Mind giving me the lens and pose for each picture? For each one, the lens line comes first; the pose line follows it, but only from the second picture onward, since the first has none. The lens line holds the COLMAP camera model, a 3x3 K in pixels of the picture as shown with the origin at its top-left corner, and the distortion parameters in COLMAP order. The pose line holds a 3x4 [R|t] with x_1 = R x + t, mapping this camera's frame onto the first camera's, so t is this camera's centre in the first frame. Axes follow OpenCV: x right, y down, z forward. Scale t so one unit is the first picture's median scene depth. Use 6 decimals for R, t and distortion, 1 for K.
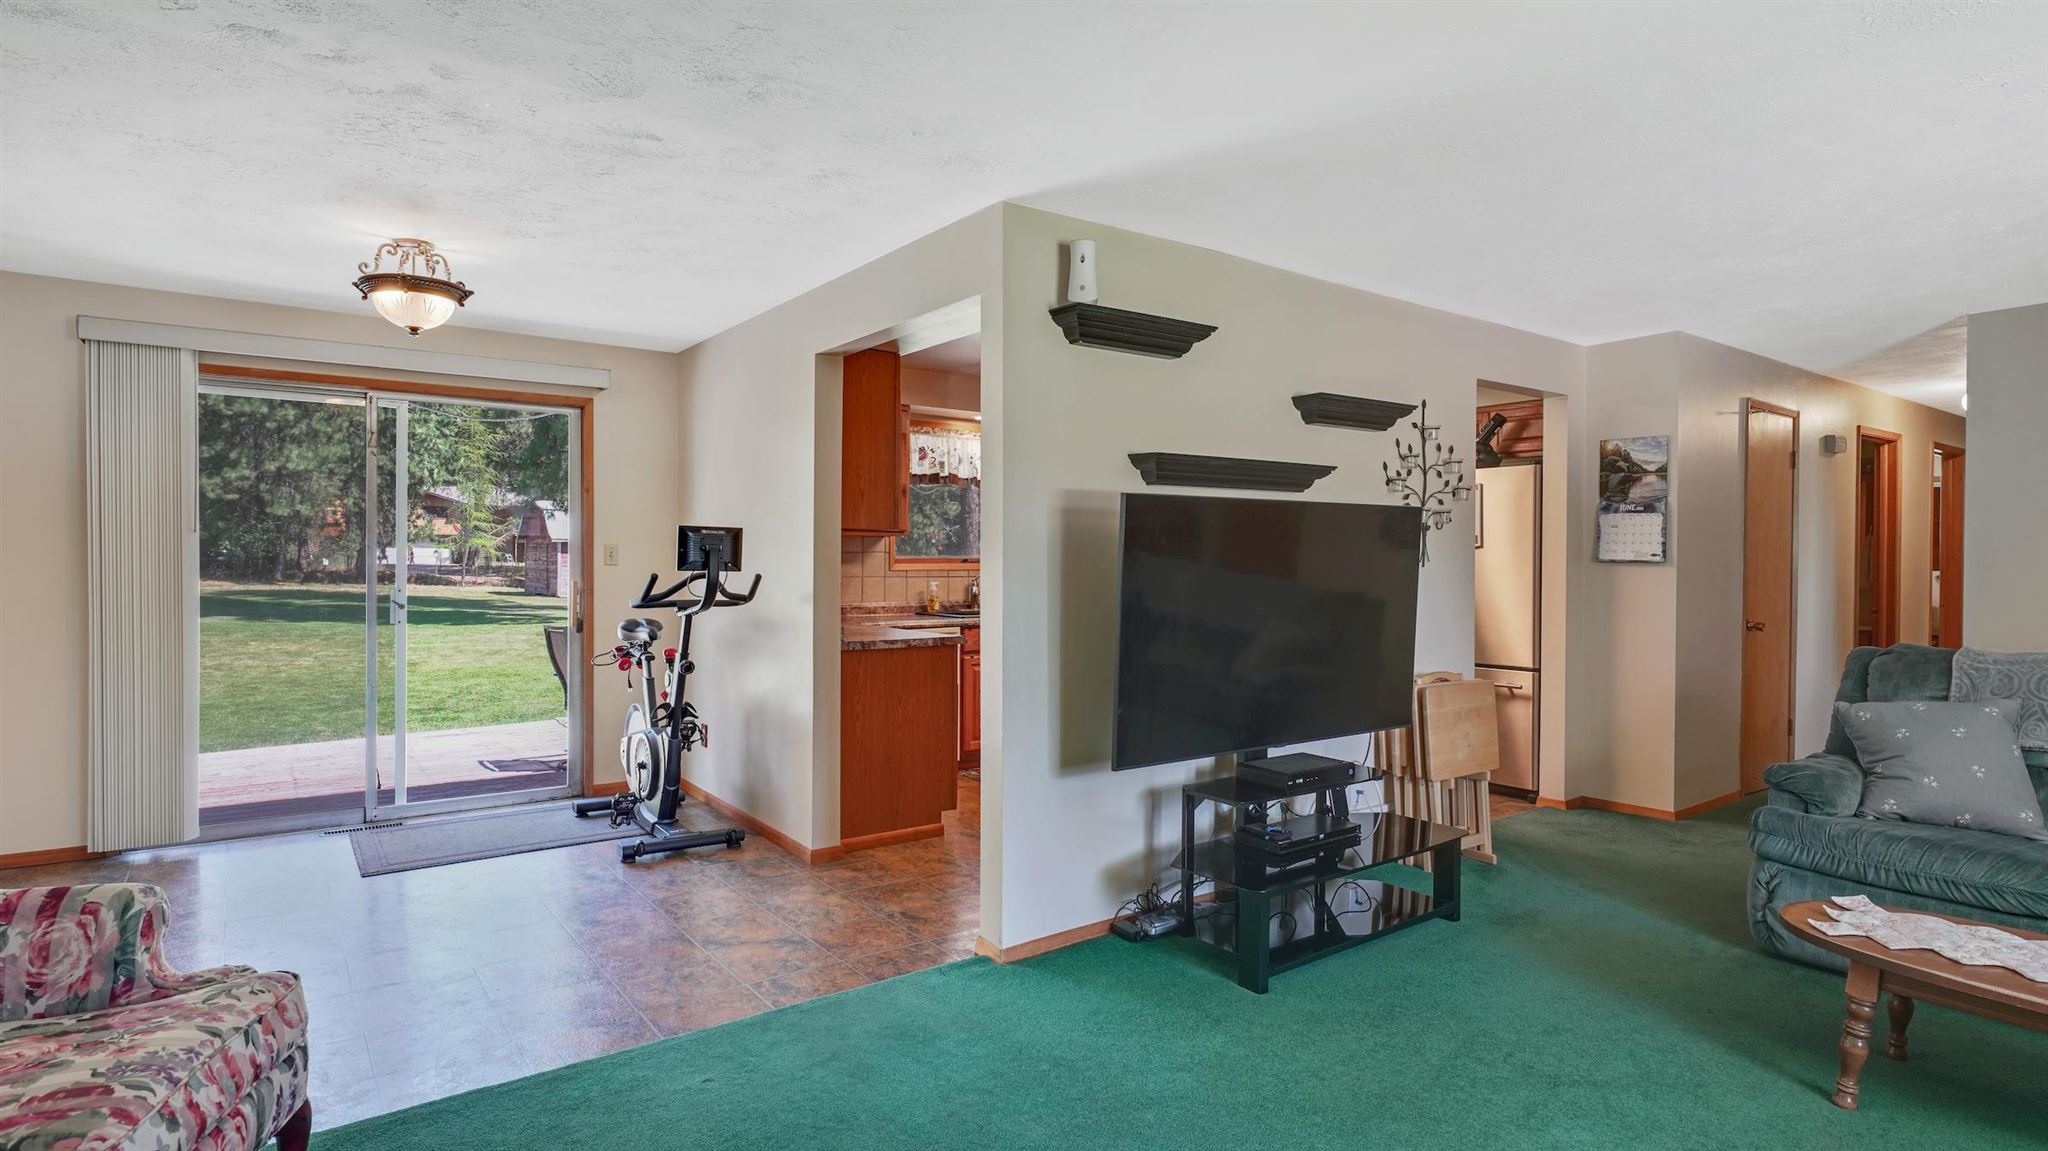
lens RADIAL K [[1043.6, 0, 1024.0], [0, 1043.6, 575.5], [0, 0, 1]] dist [-0.000798, -0.000307]
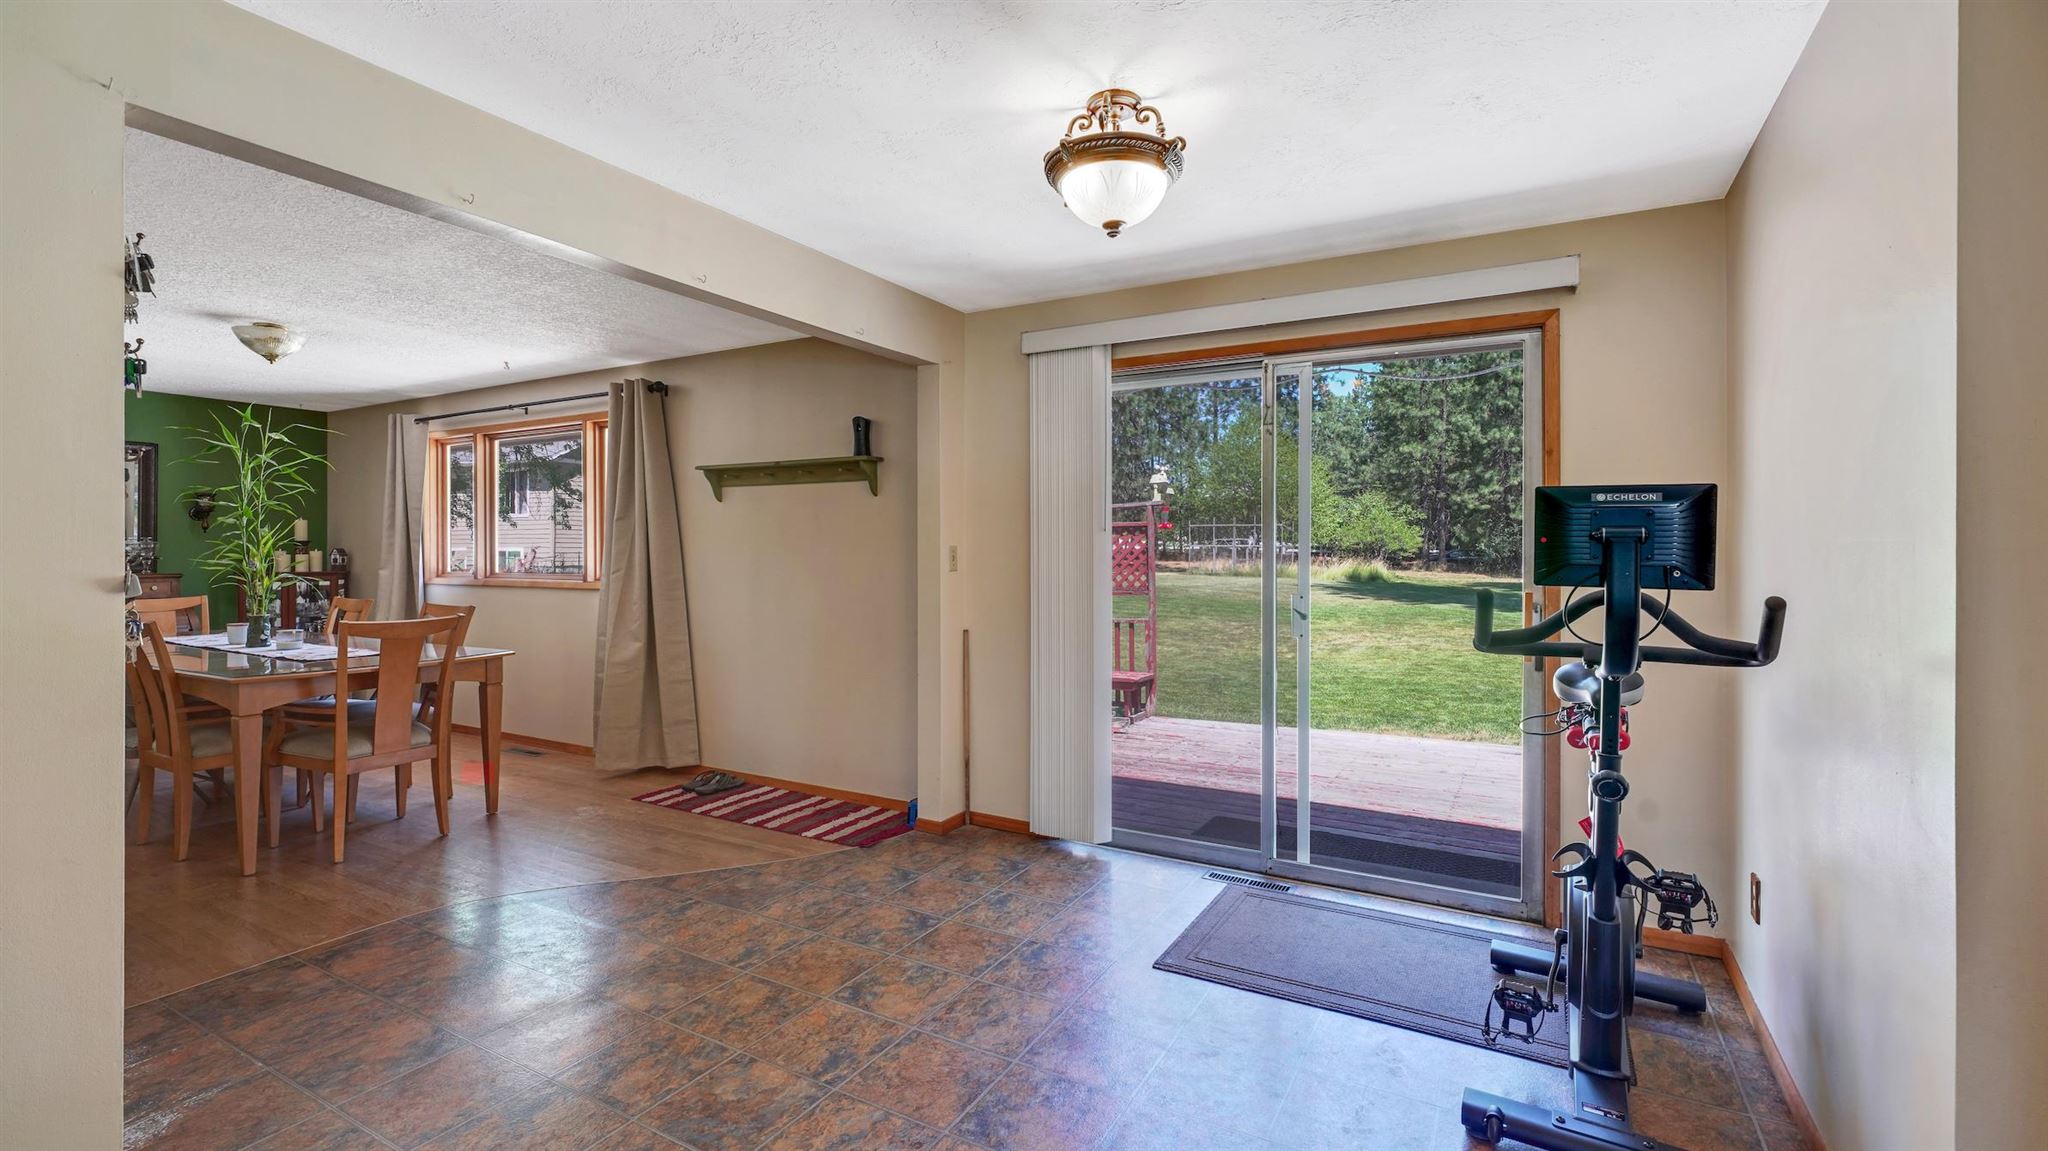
lens RADIAL K [[881.1, 0, 1027.3], [0, 881.1, 550.6], [0, 0, 1]] dist [0.001293, -0.000277]
pose [[0.399625, -0.005446, -0.916662, -0.053027], [-0.016243, 0.999783, -0.013021, -0.009038], [0.916535, 0.020092, 0.399450, 0.535314]]
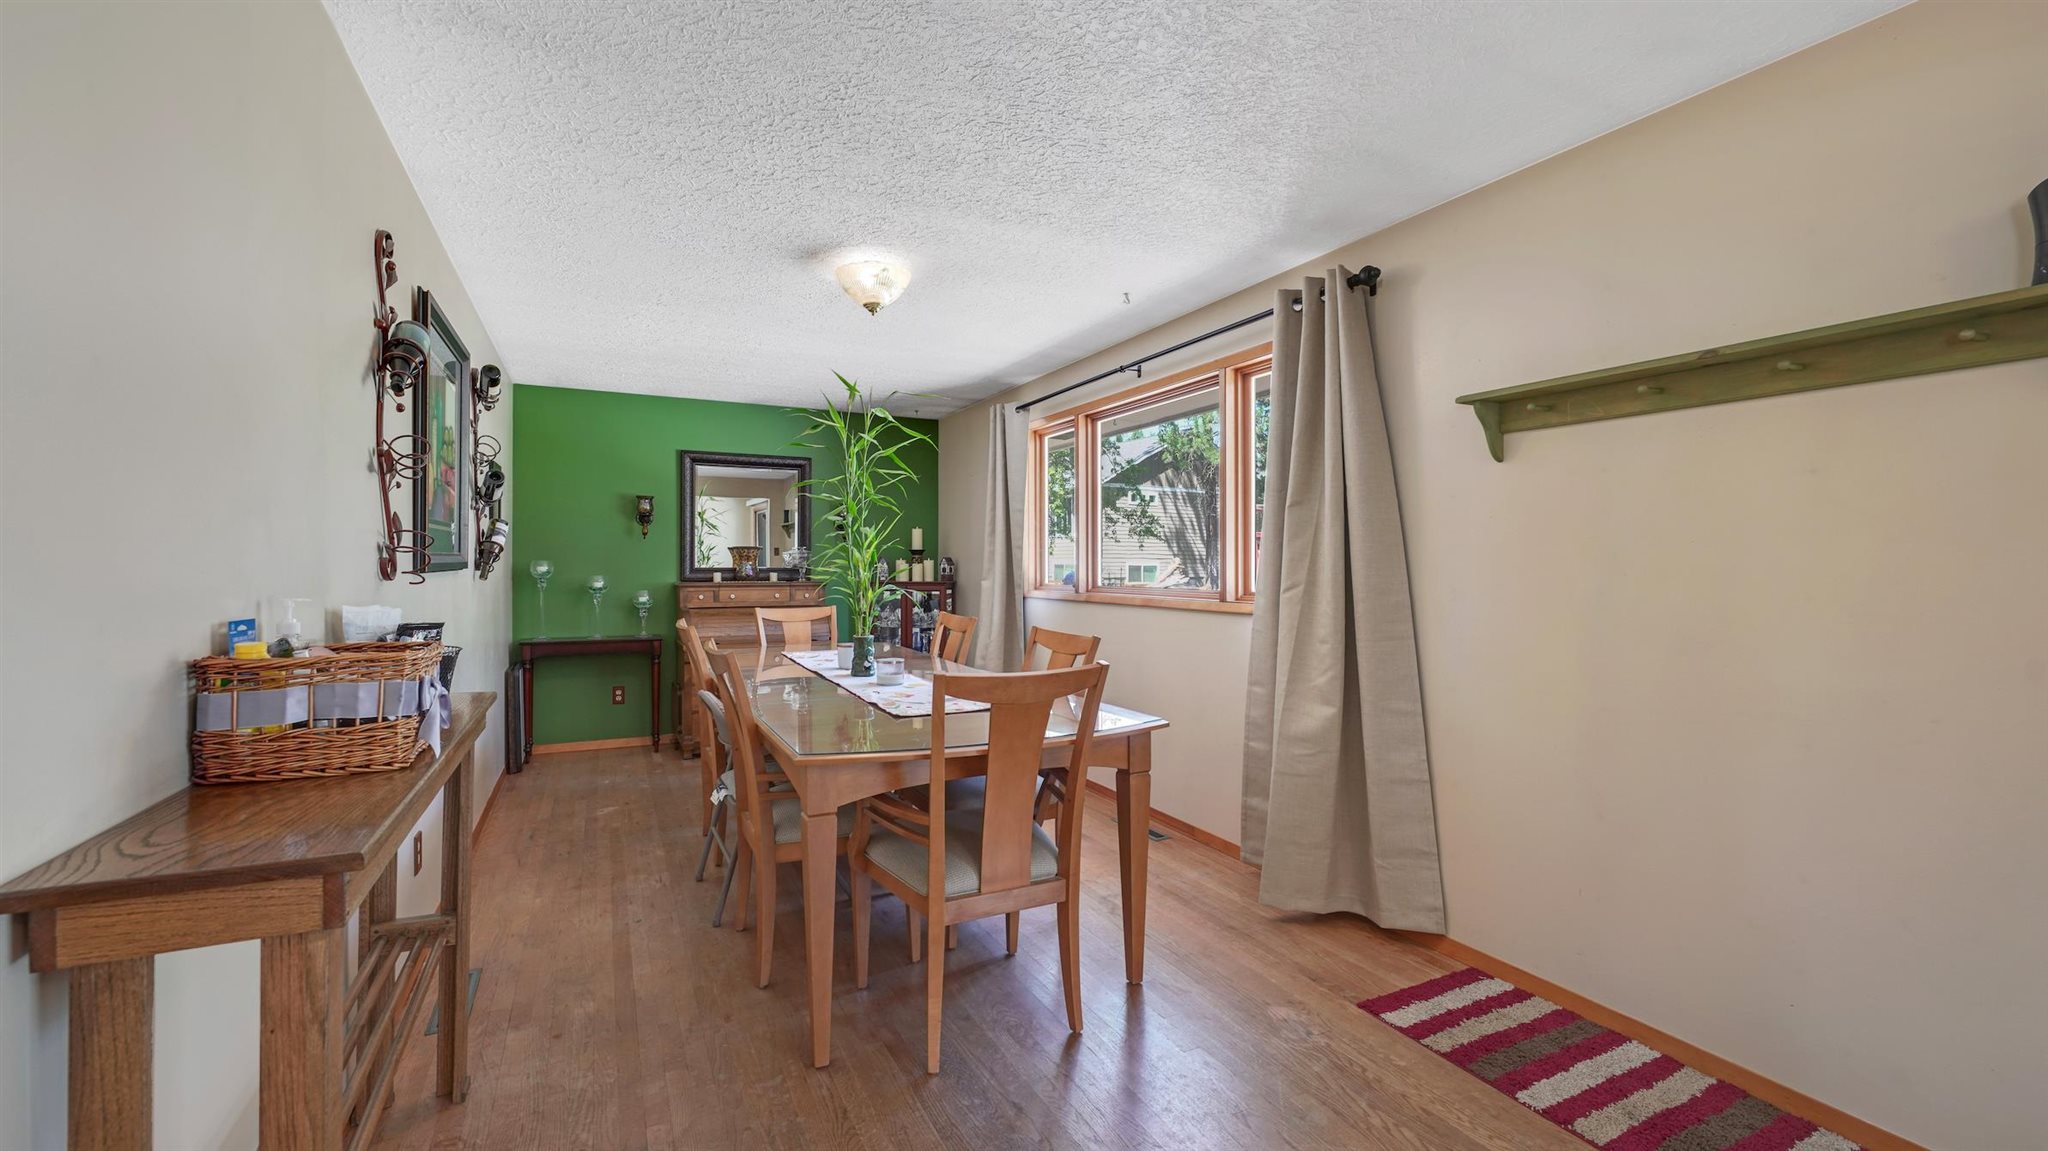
lens RADIAL K [[837.1, 0, 1017.9], [0, 837.1, 561.7], [0, 0, 1]] dist [-0.000452, 0.000528]
pose [[-0.173657, -0.007981, -0.984774, -0.543760], [-0.021513, 0.999759, -0.004309, -0.003011], [0.984571, 0.020438, -0.173787, 0.418778]]
